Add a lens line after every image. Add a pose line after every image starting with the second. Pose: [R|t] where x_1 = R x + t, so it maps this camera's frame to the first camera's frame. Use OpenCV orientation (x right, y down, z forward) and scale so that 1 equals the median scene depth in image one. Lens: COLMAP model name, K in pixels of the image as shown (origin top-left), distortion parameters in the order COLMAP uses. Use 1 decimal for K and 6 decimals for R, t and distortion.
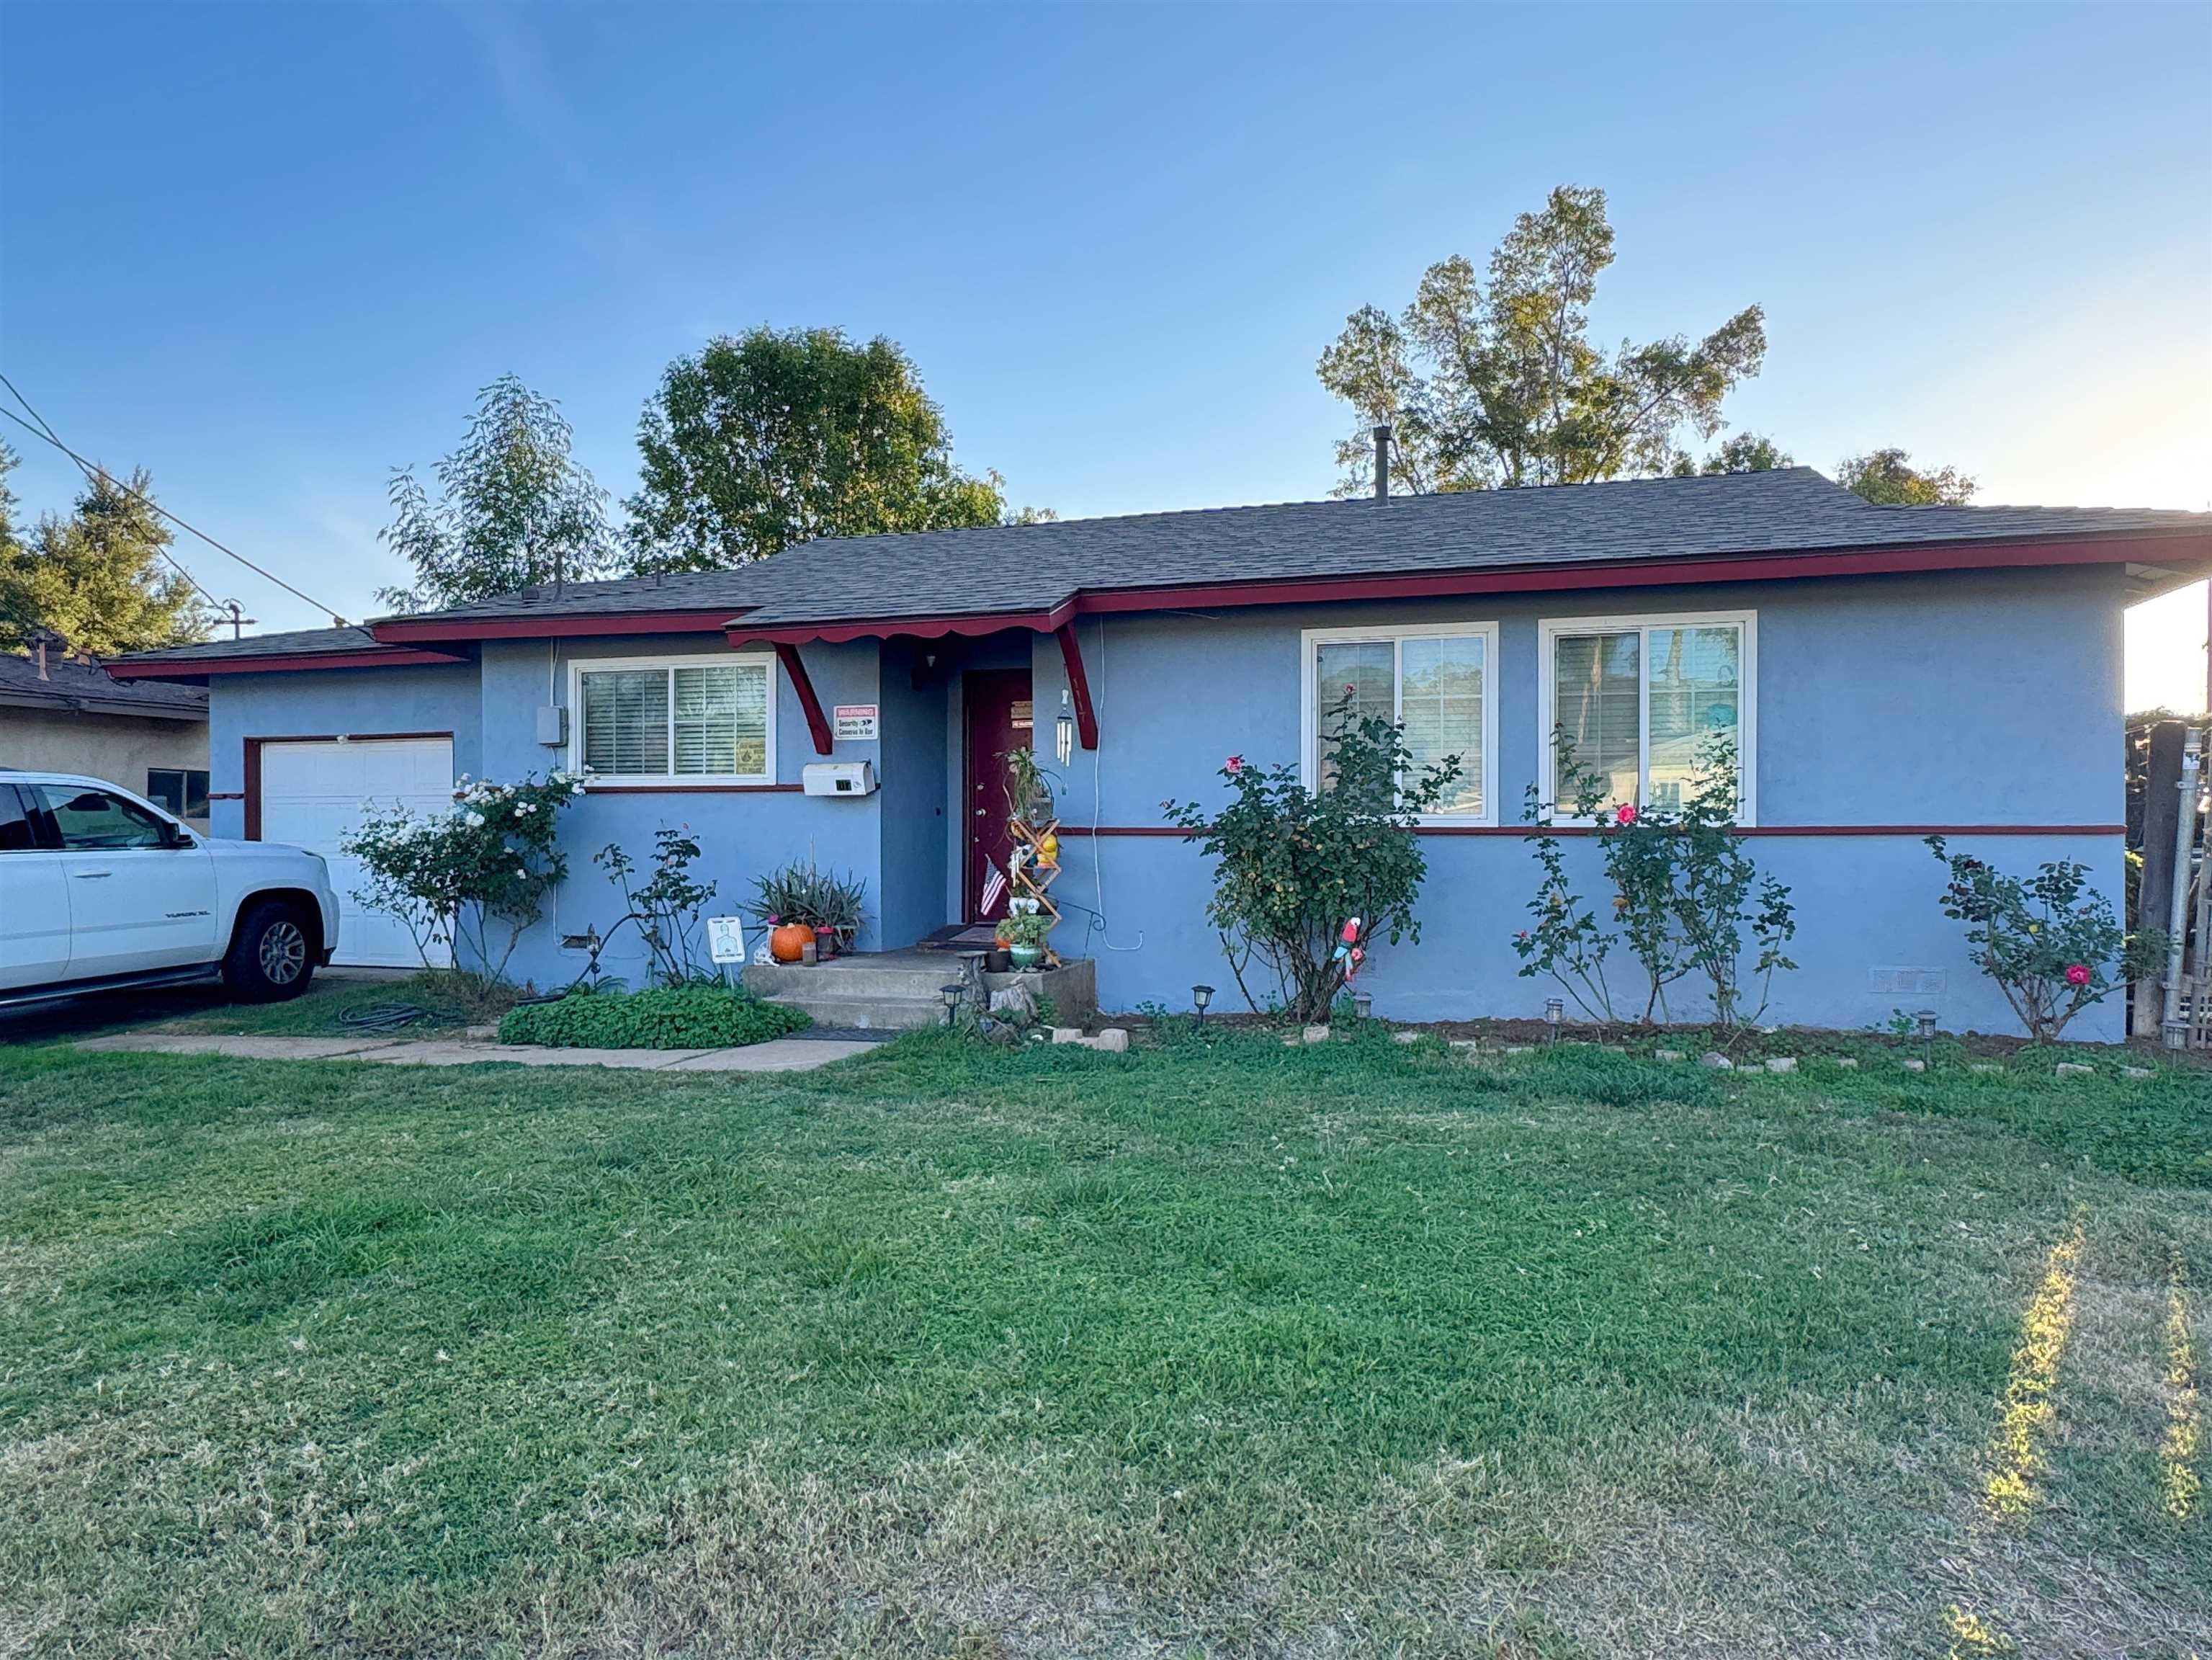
lens RADIAL K [[1356.1, 0, 1108.7], [0, 1356.1, 844.2], [0, 0, 1]] dist [-0.003272, 0.001175]
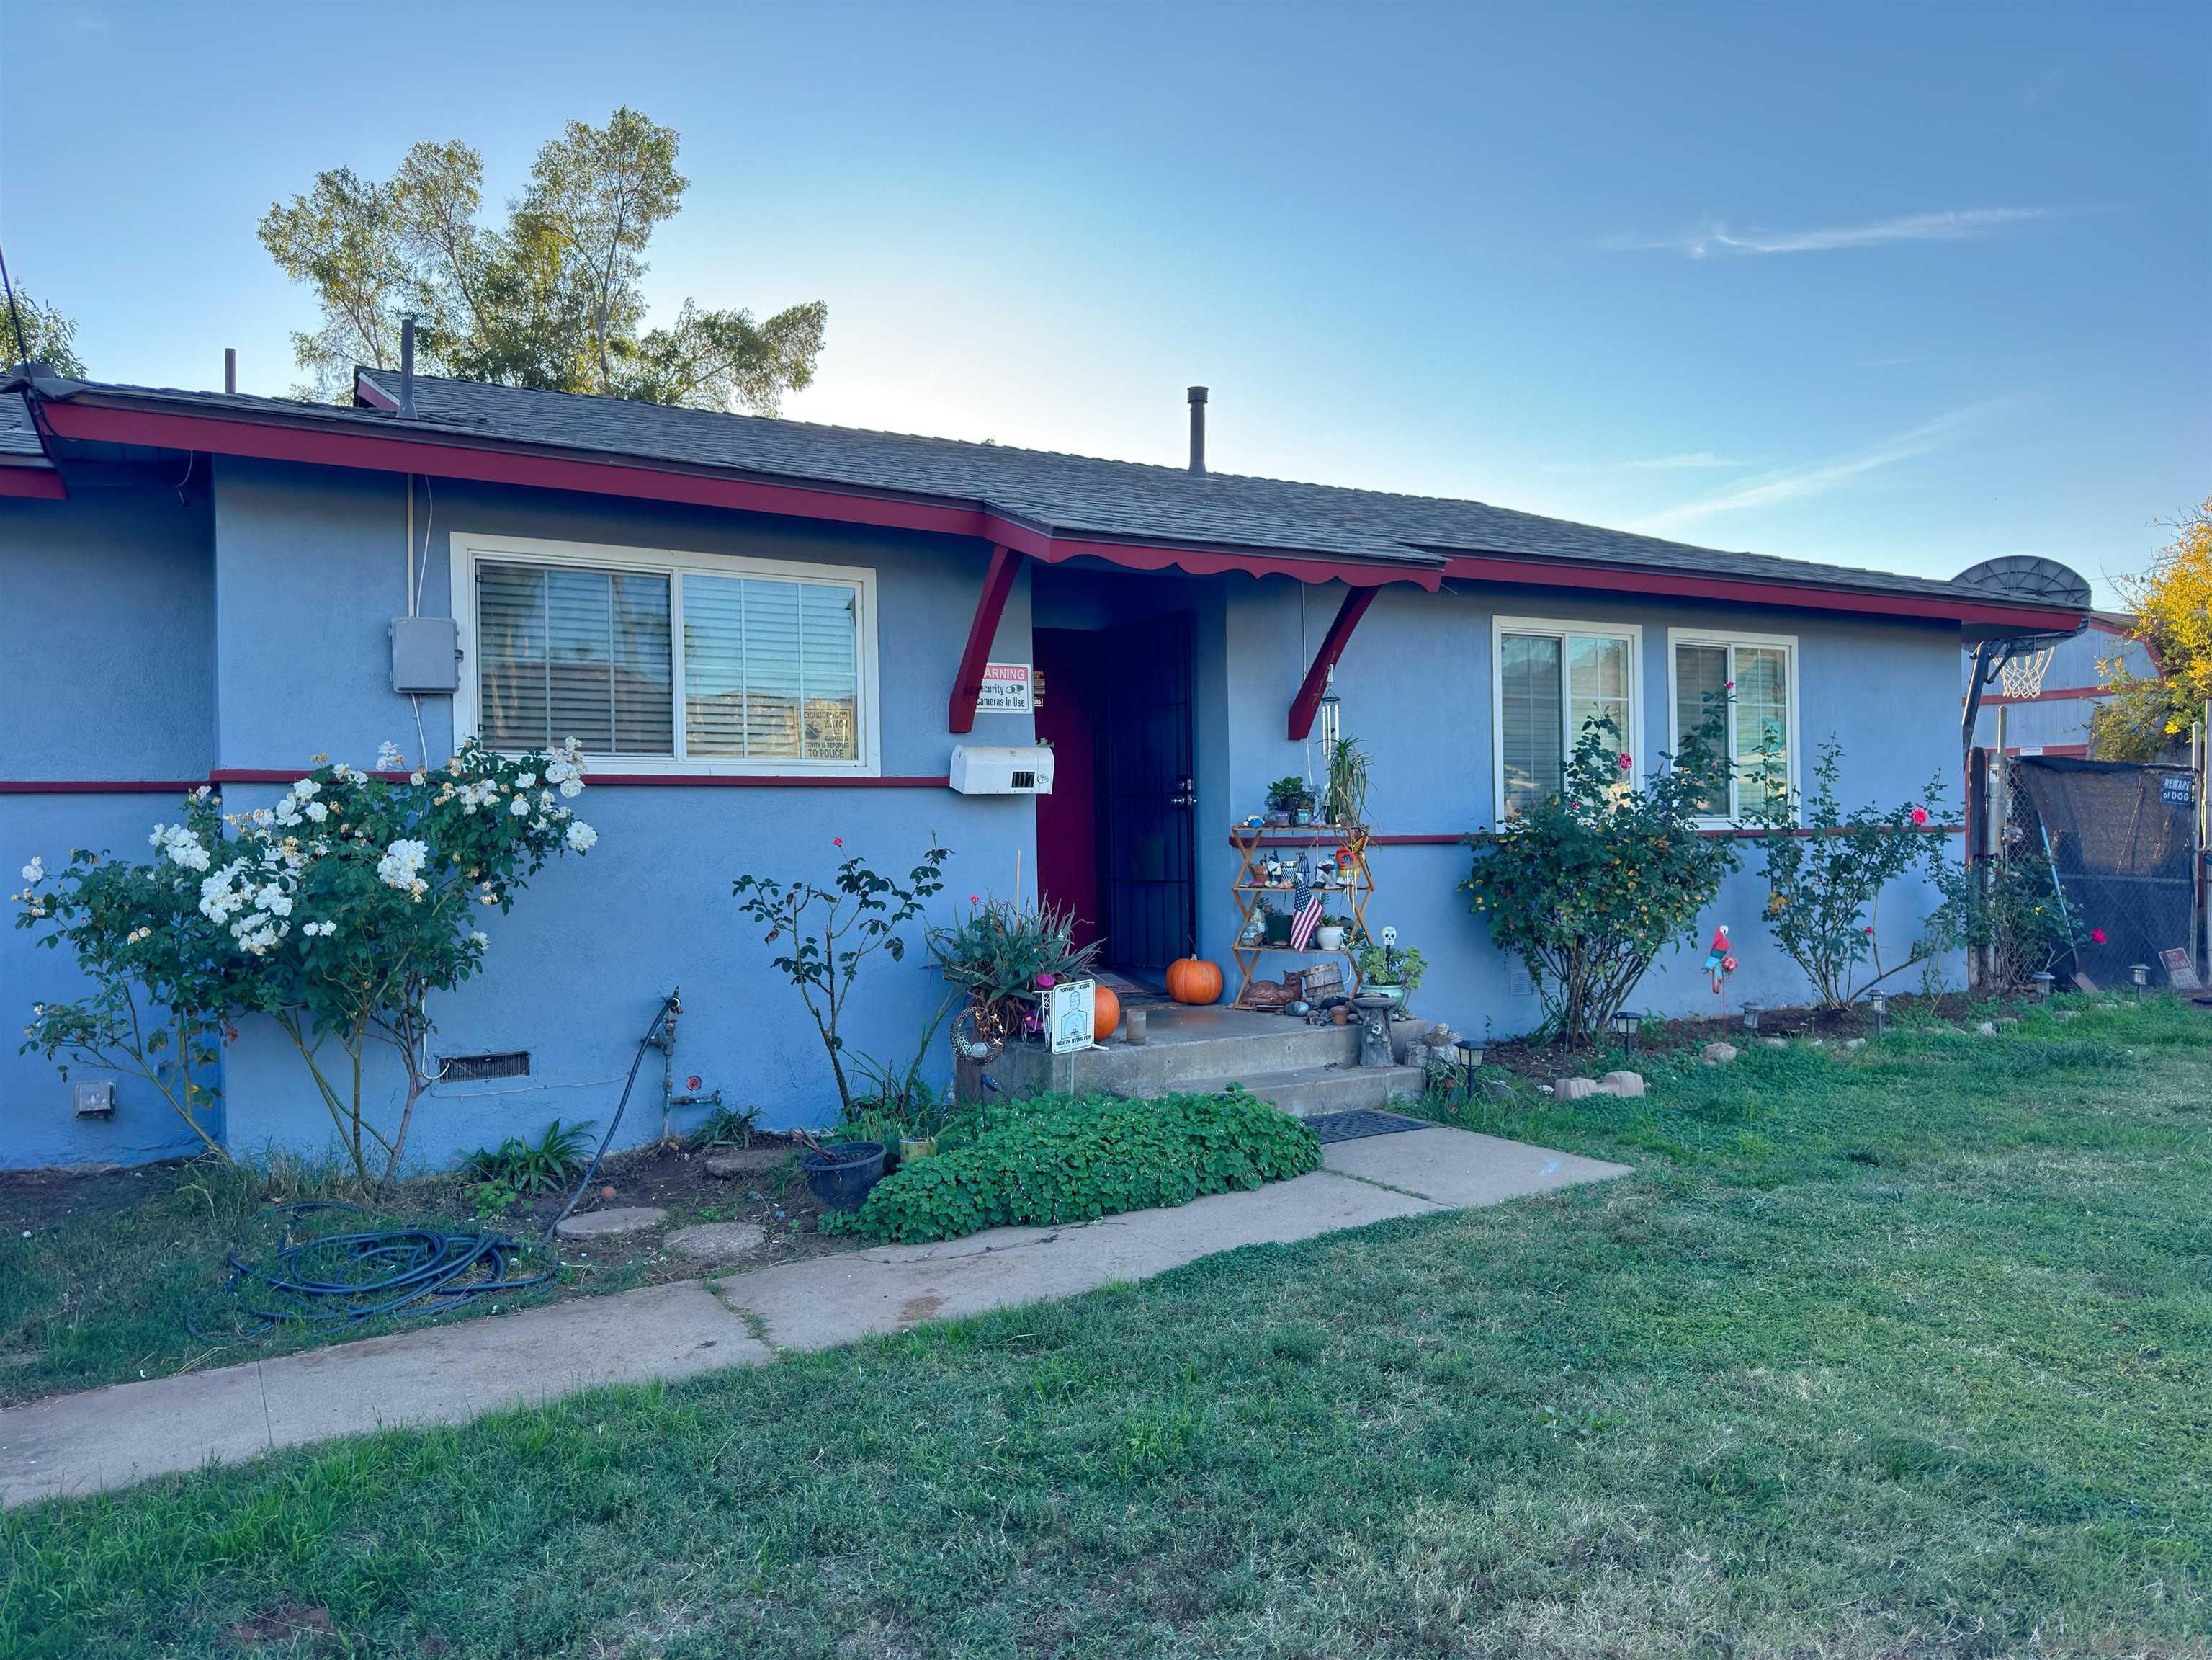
lens RADIAL K [[1494.0, 0, 1051.7], [0, 1494.0, 827.2], [0, 0, 1]] dist [0.081483, -0.000256]
pose [[0.701036, -0.008779, 0.713072, -0.673815], [0.022119, 0.999711, -0.009438, -0.011106], [-0.712783, 0.022389, 0.701027, 0.430359]]
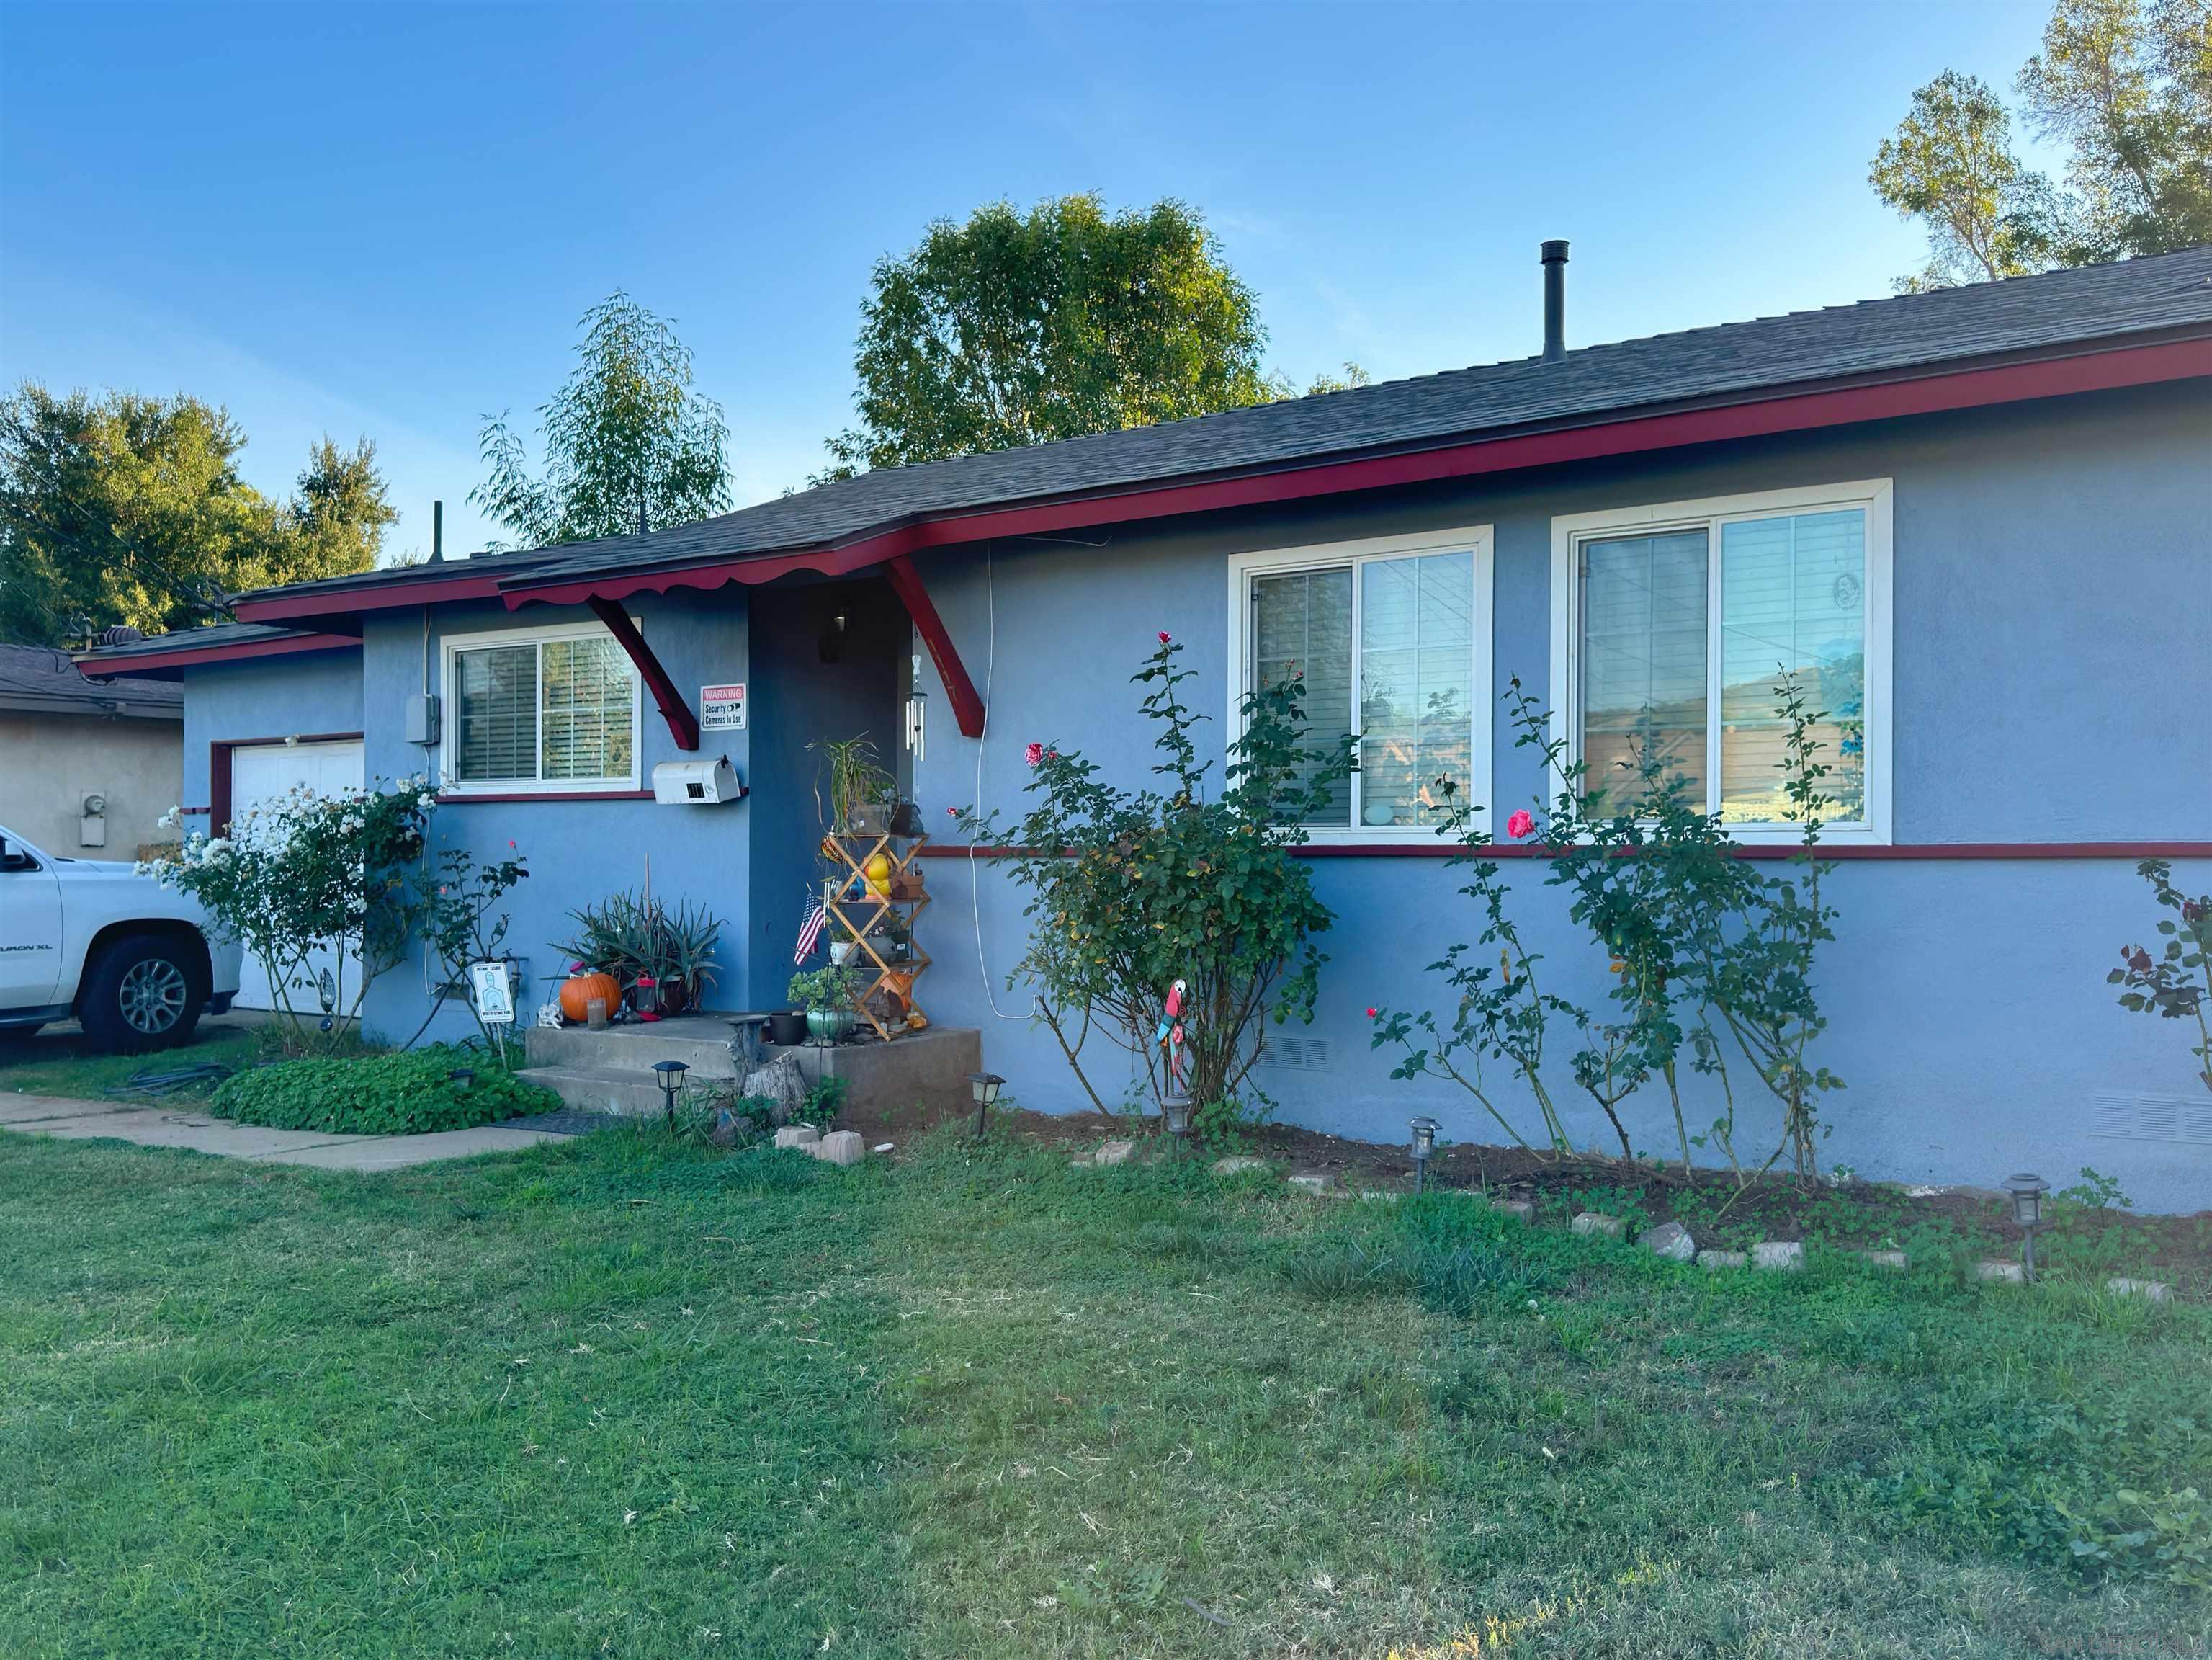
lens RADIAL K [[1797.5, 0, 1117.9], [0, 1797.5, 833.9], [0, 0, 1]] dist [0.027815, 0.001683]
pose [[0.952889, -0.001826, -0.303313, 0.308091], [-0.004516, 0.999786, -0.020205, -0.000370], [0.303285, 0.020623, 0.952677, 0.111372]]
